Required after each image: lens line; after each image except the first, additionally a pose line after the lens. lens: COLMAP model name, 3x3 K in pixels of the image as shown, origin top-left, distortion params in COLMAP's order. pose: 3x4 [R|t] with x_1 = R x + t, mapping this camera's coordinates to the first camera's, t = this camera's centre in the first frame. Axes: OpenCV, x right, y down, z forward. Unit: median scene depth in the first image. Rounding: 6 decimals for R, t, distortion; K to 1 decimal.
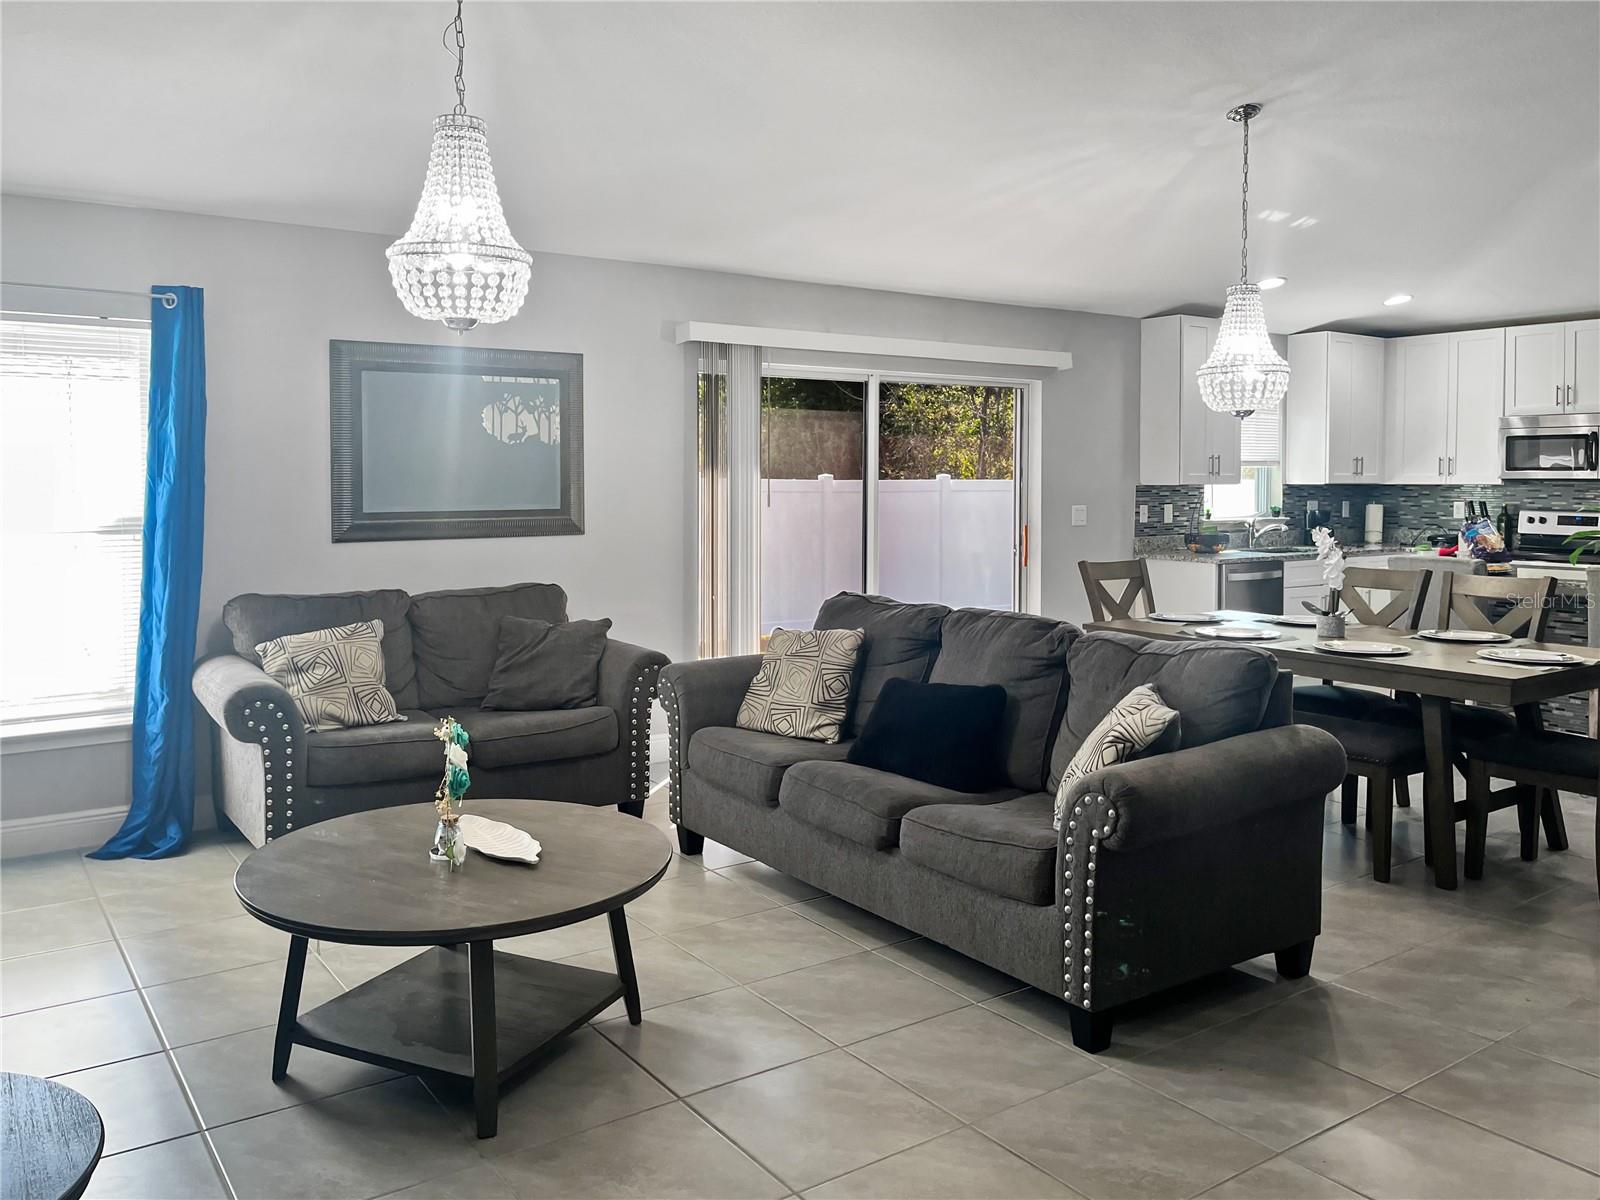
lens RADIAL K [[1311.0, 0, 792.2], [0, 1311.0, 524.3], [0, 0, 1]] dist [0.028644, -0.011739]
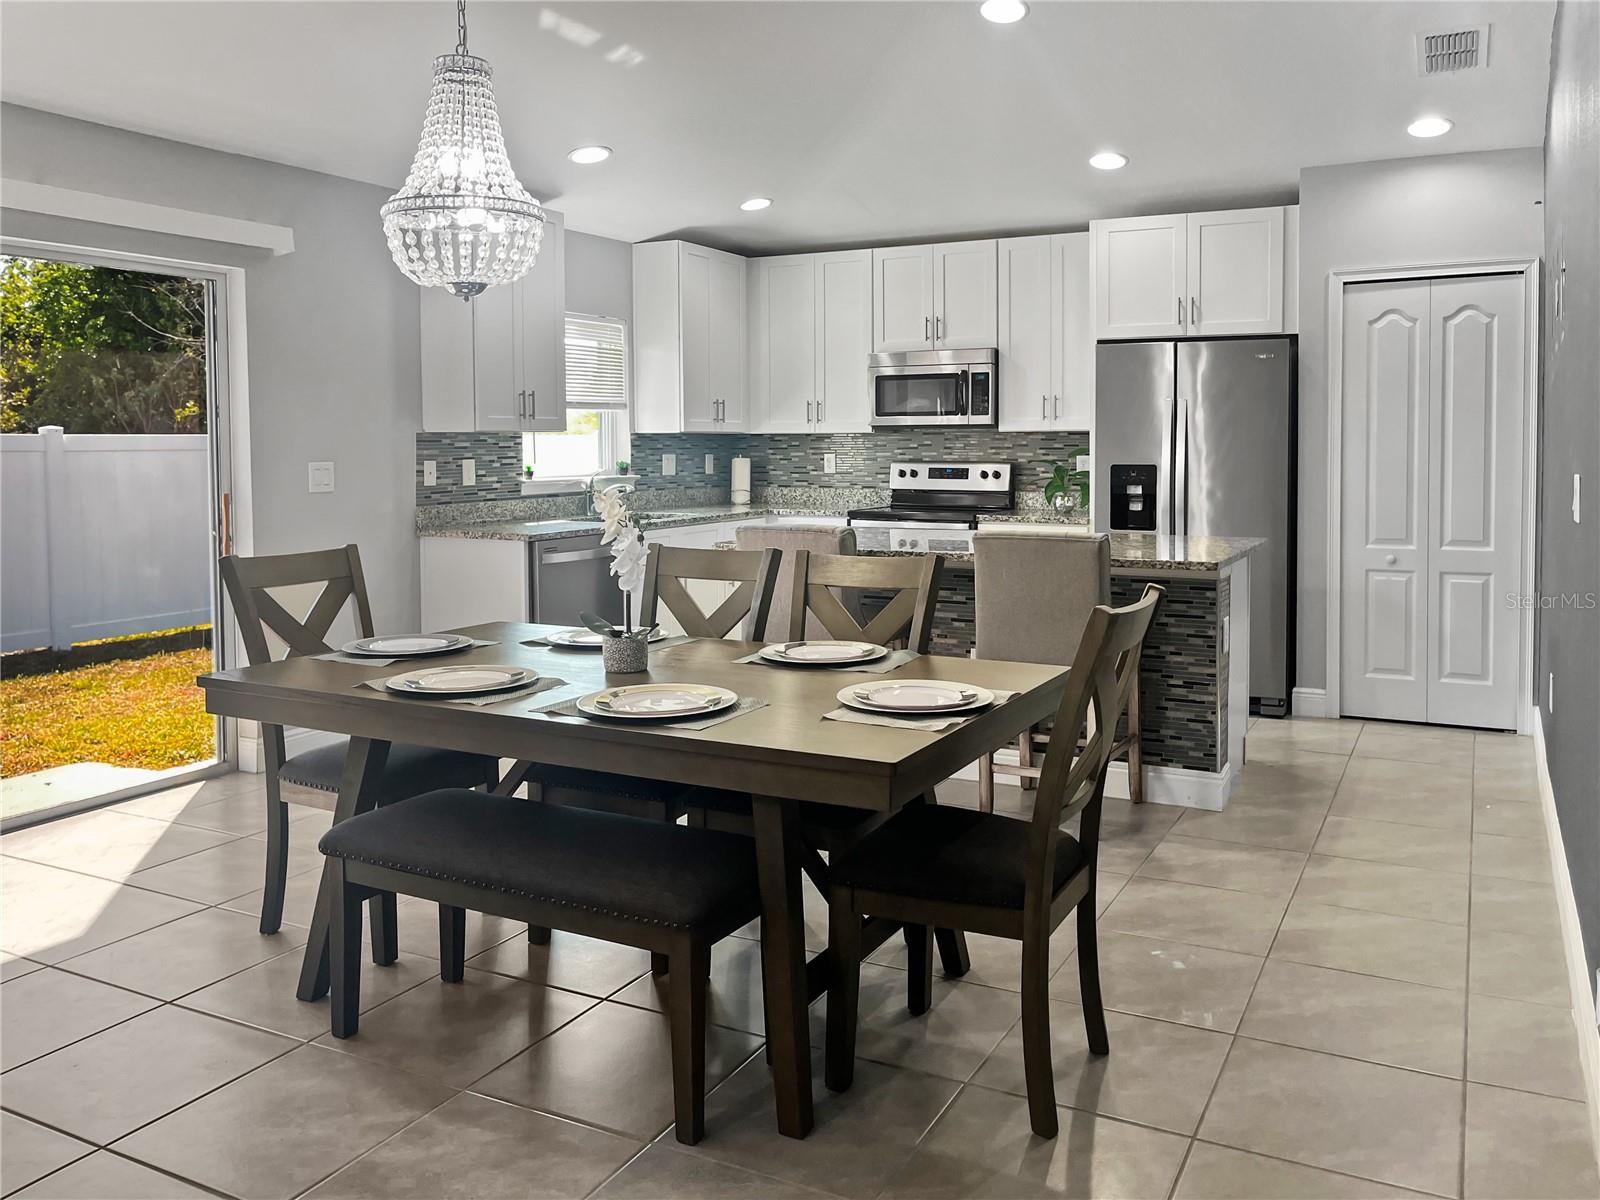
lens RADIAL K [[1311.0, 0, 792.2], [0, 1311.0, 524.3], [0, 0, 1]] dist [0.028644, -0.011739]
pose [[0.908396, -0.033068, 0.416800, 0.136763], [0.021376, 0.999237, 0.032691, 0.000522], [-0.417563, -0.020787, 0.908410, 0.253417]]
